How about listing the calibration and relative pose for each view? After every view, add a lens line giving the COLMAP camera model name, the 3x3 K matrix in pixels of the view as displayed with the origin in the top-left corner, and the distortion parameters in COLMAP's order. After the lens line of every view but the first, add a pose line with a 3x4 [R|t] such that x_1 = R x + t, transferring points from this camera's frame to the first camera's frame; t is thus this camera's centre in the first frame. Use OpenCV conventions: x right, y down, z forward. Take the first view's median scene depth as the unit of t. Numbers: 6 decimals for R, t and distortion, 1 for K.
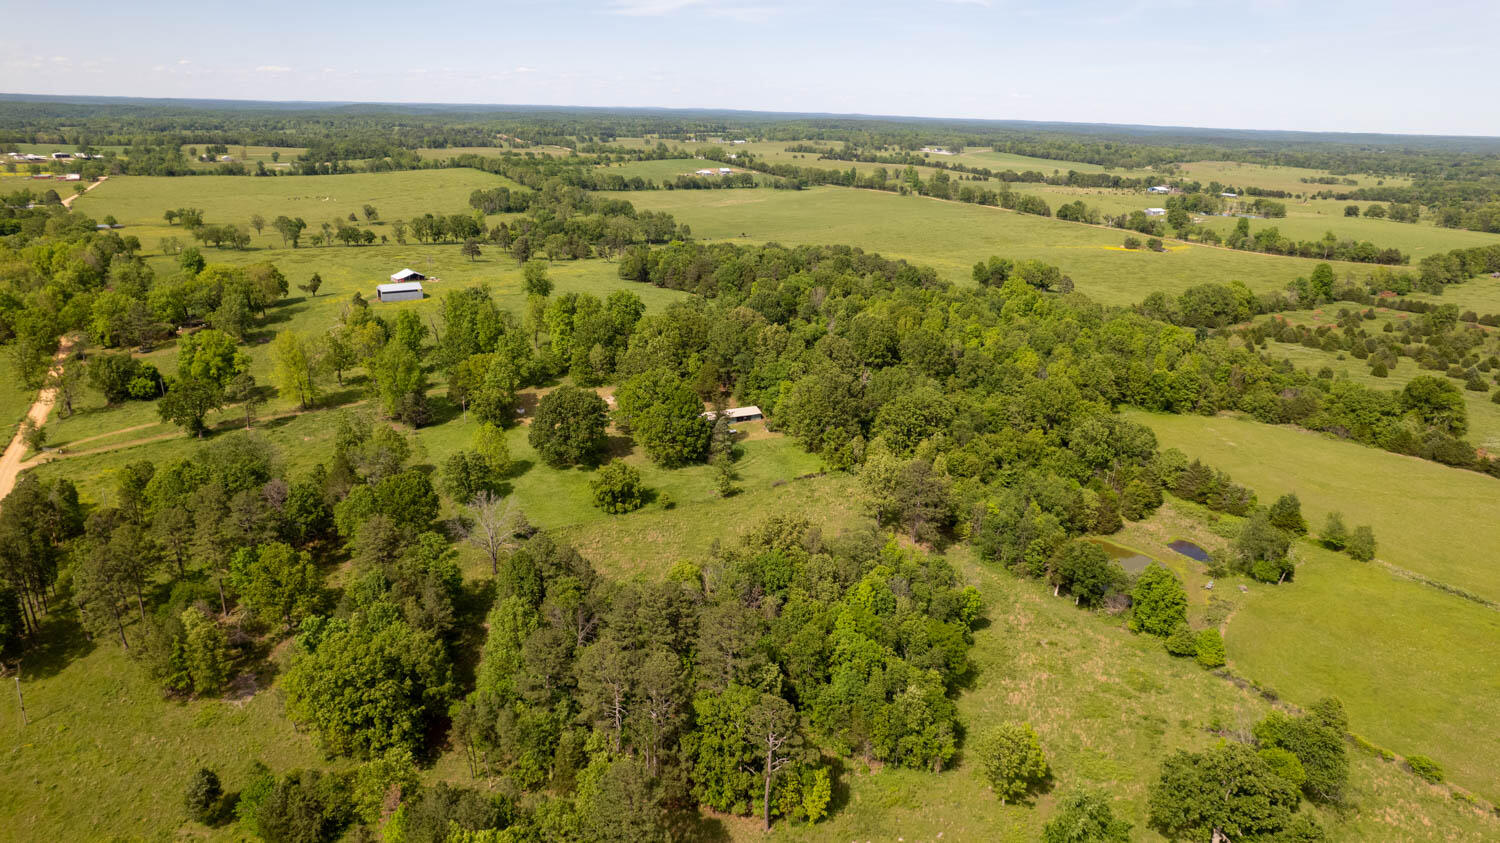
lens RADIAL K [[967.7, 0, 753.0], [0, 967.7, 425.9], [0, 0, 1]] dist [-0.093297, 0.092907]
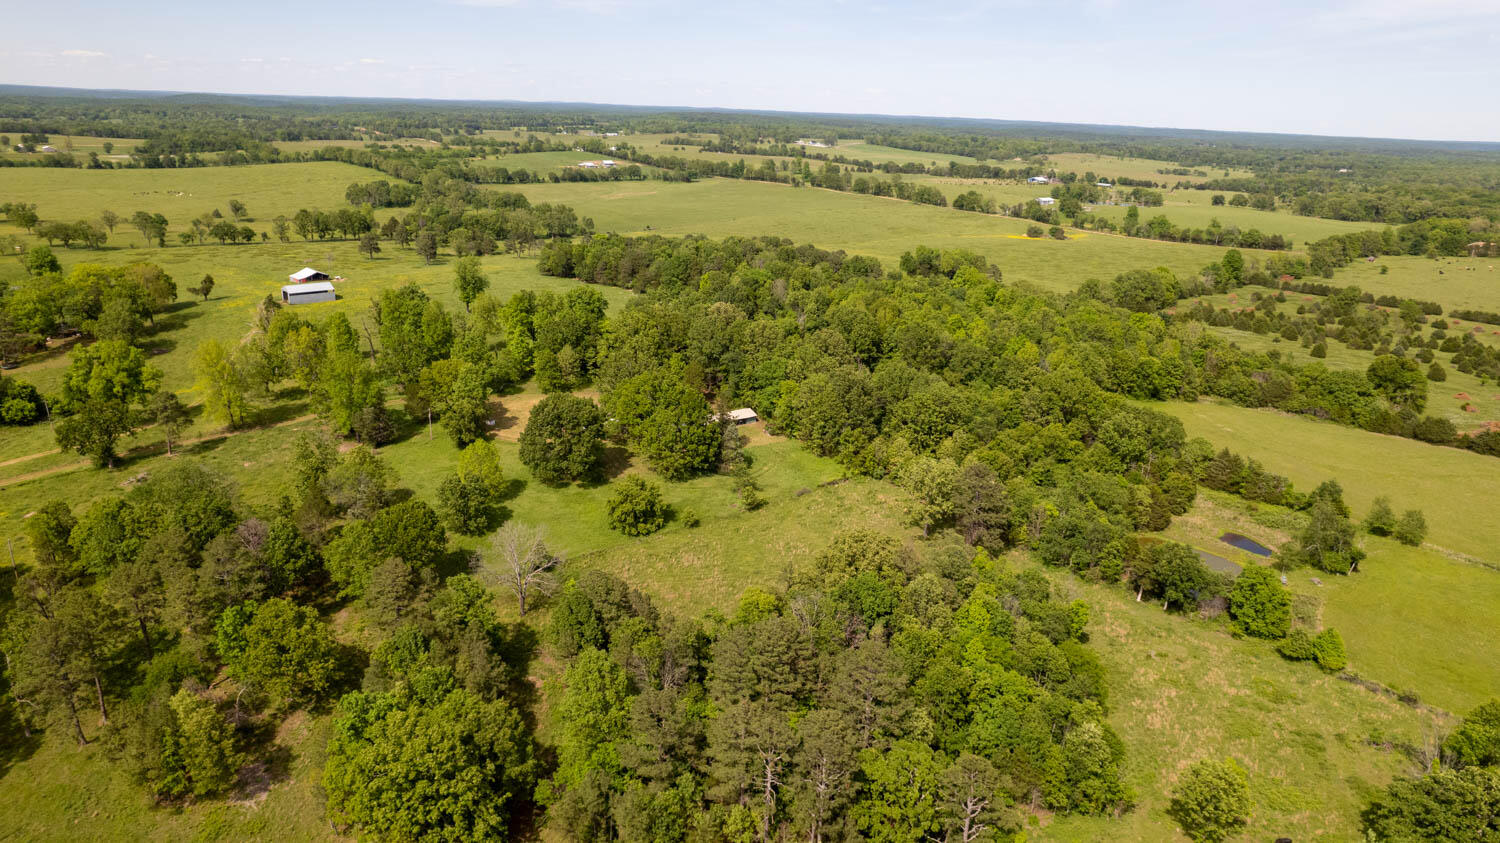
lens RADIAL K [[967.7, 0, 753.0], [0, 967.7, 425.9], [0, 0, 1]] dist [-0.093297, 0.092907]
pose [[0.990179, -0.036749, 0.134888, -0.114619], [0.035982, 0.999319, 0.008115, -0.010409], [-0.135094, -0.003182, 0.990828, 0.076606]]
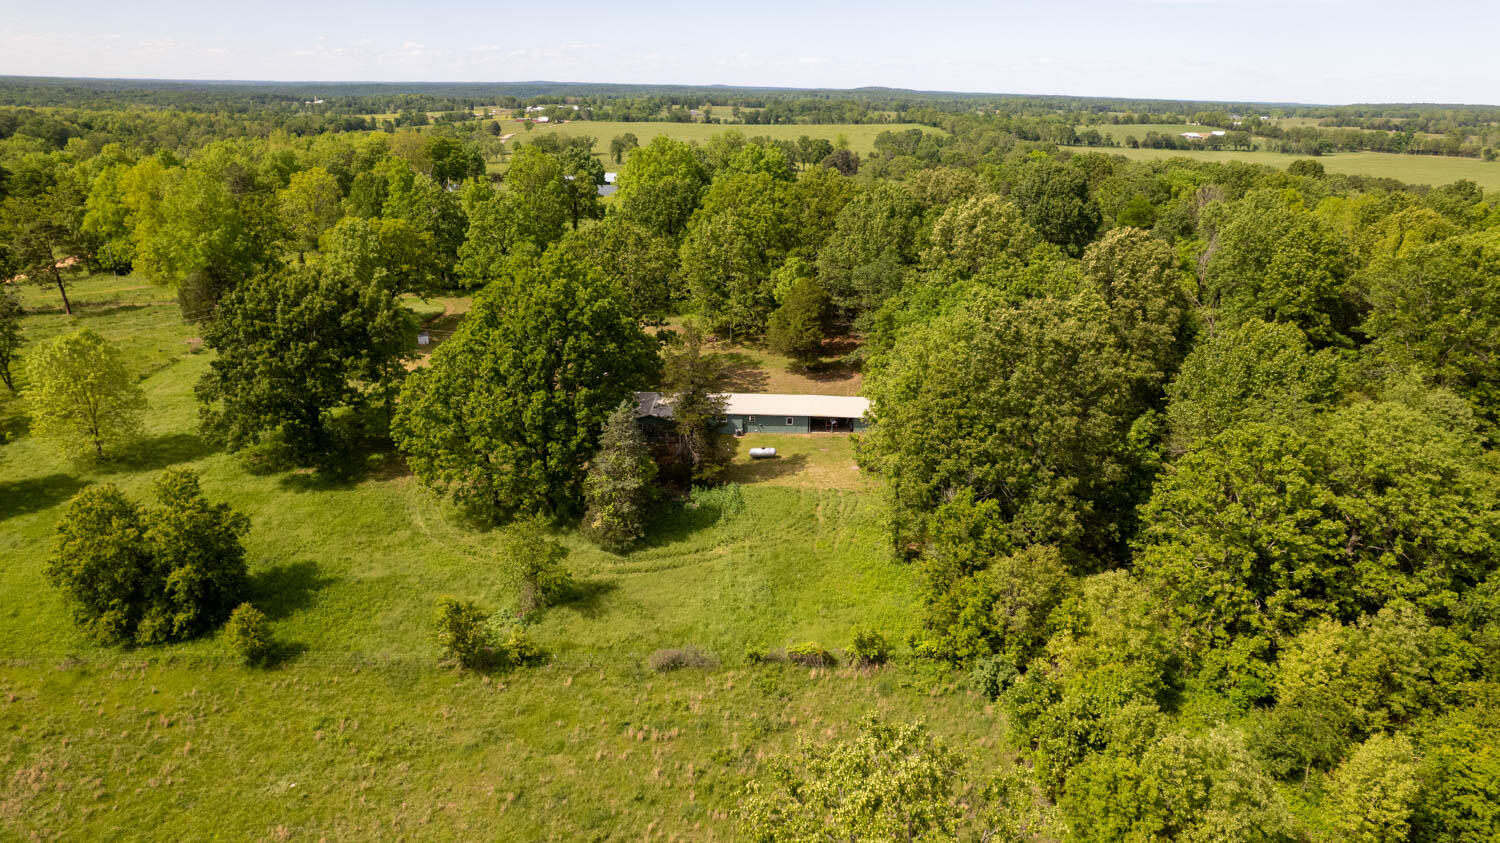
lens RADIAL K [[967.7, 0, 753.0], [0, 967.7, 425.9], [0, 0, 1]] dist [-0.093297, 0.092907]
pose [[0.875930, 0.153241, -0.457454, 0.128643], [-0.149858, 0.987731, 0.043929, -0.017902], [0.458573, 0.030074, 0.888148, 0.615876]]
